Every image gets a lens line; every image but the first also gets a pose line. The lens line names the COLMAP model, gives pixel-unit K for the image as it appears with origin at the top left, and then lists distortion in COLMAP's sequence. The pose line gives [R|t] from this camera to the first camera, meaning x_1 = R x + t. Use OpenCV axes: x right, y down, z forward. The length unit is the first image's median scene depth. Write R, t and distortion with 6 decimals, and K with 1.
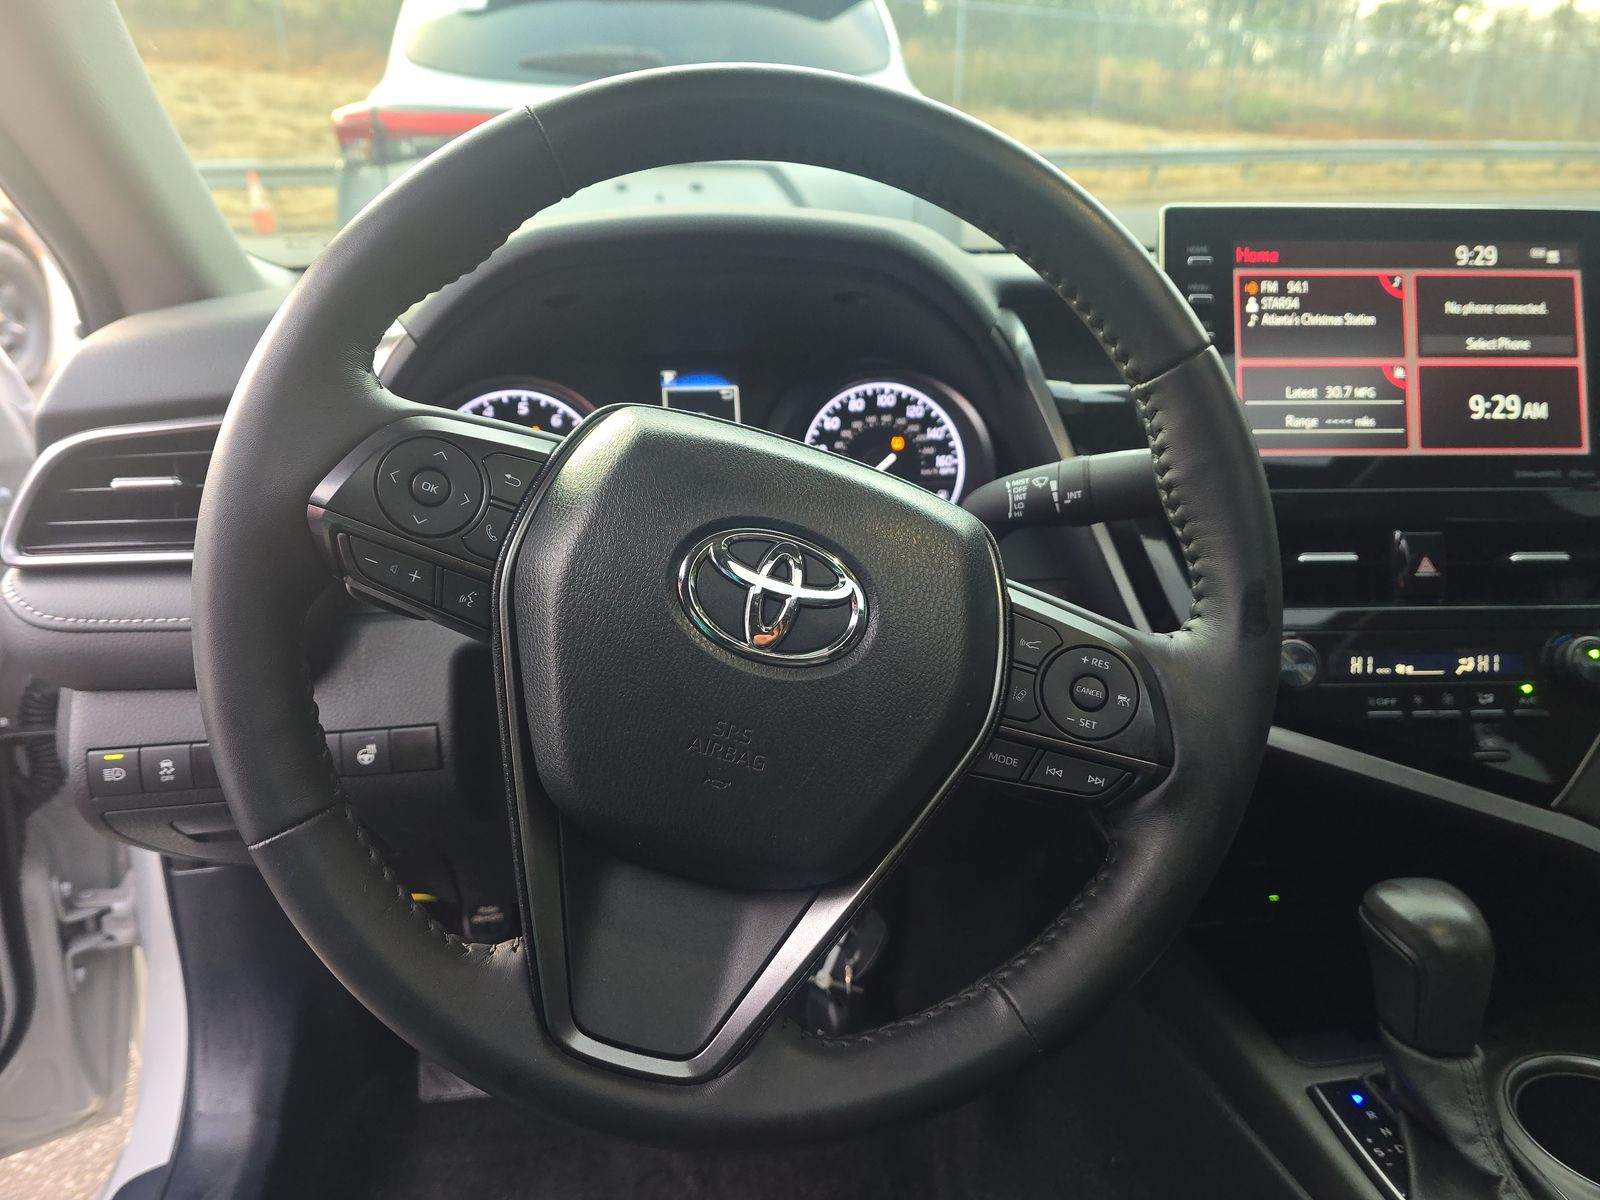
lens RADIAL K [[1093.8, 0, 800.0], [0, 1093.8, 600.0], [0, 0, 1]] dist [0.053322, -0.073734]
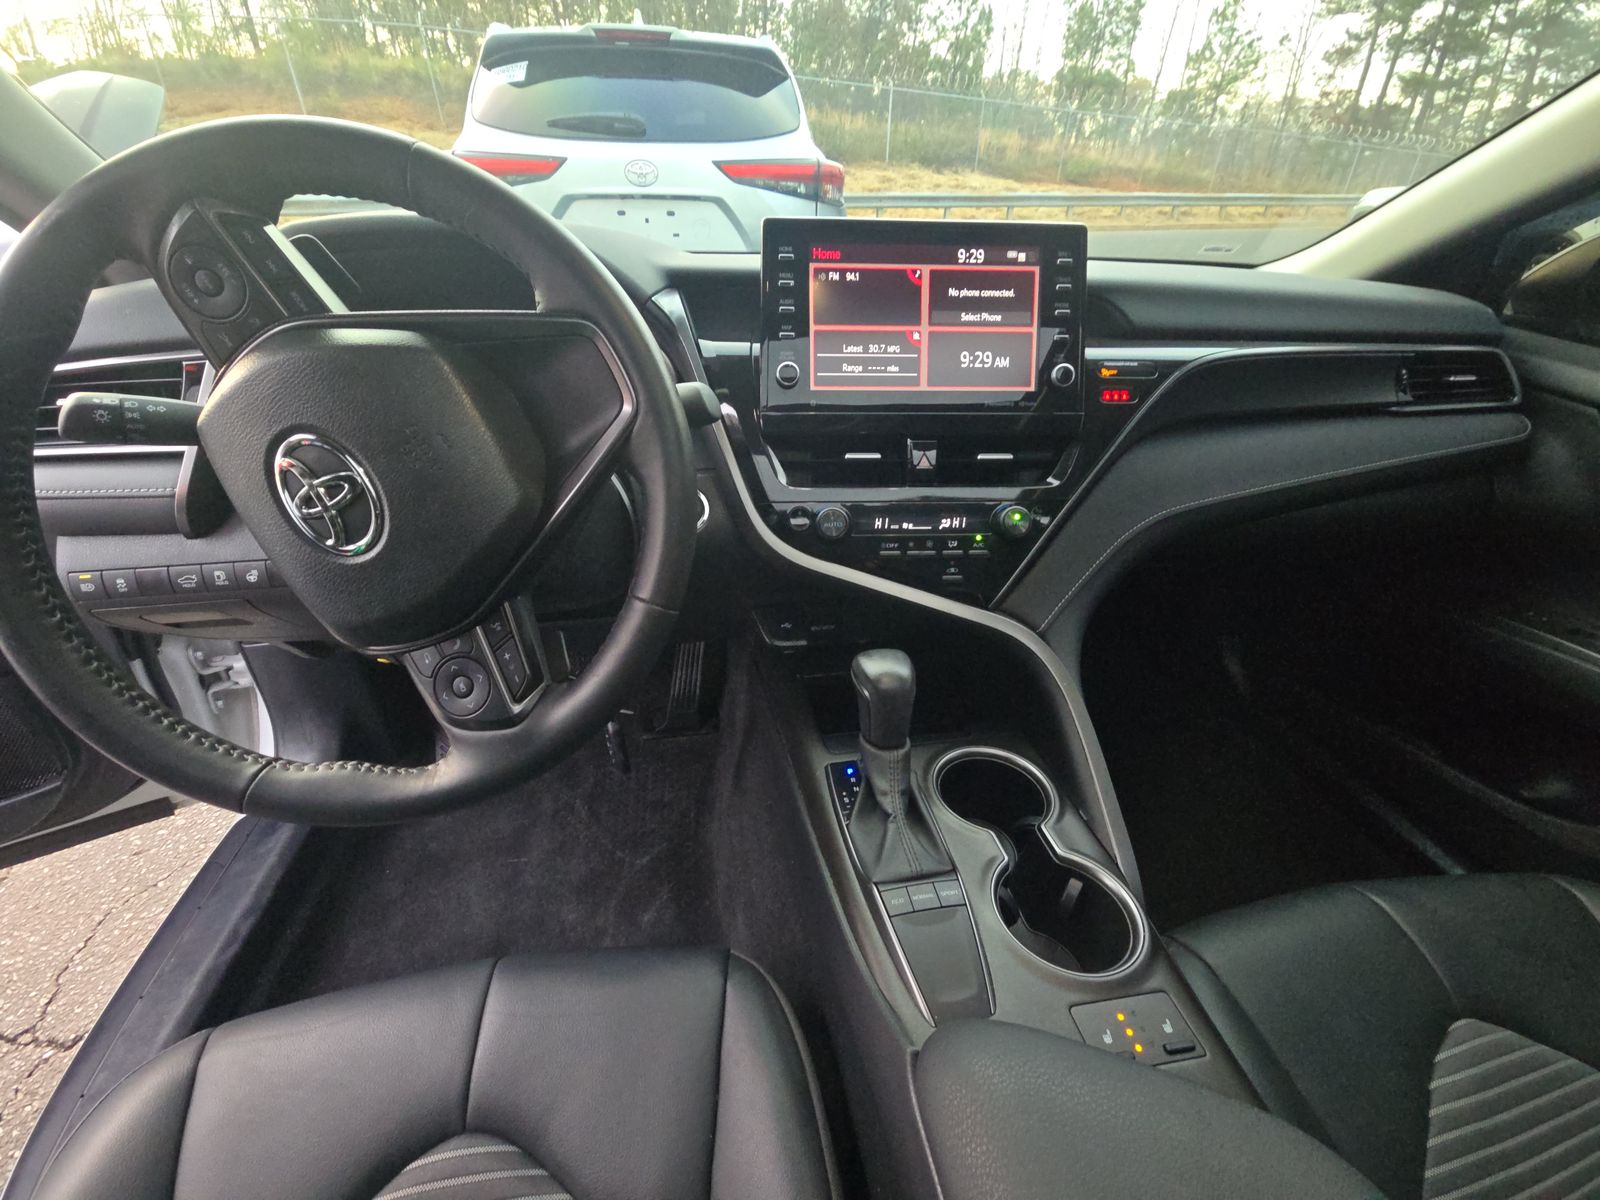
lens RADIAL K [[647.2, 0, 809.7], [0, 647.2, 604.0], [0, 0, 1]] dist [0.000284, -0.000409]
pose [[0.999696, 0.001100, 0.024616, 0.291338], [-0.005479, 0.983916, 0.178546, 0.004424], [-0.024024, -0.178627, 0.983624, 0.024417]]
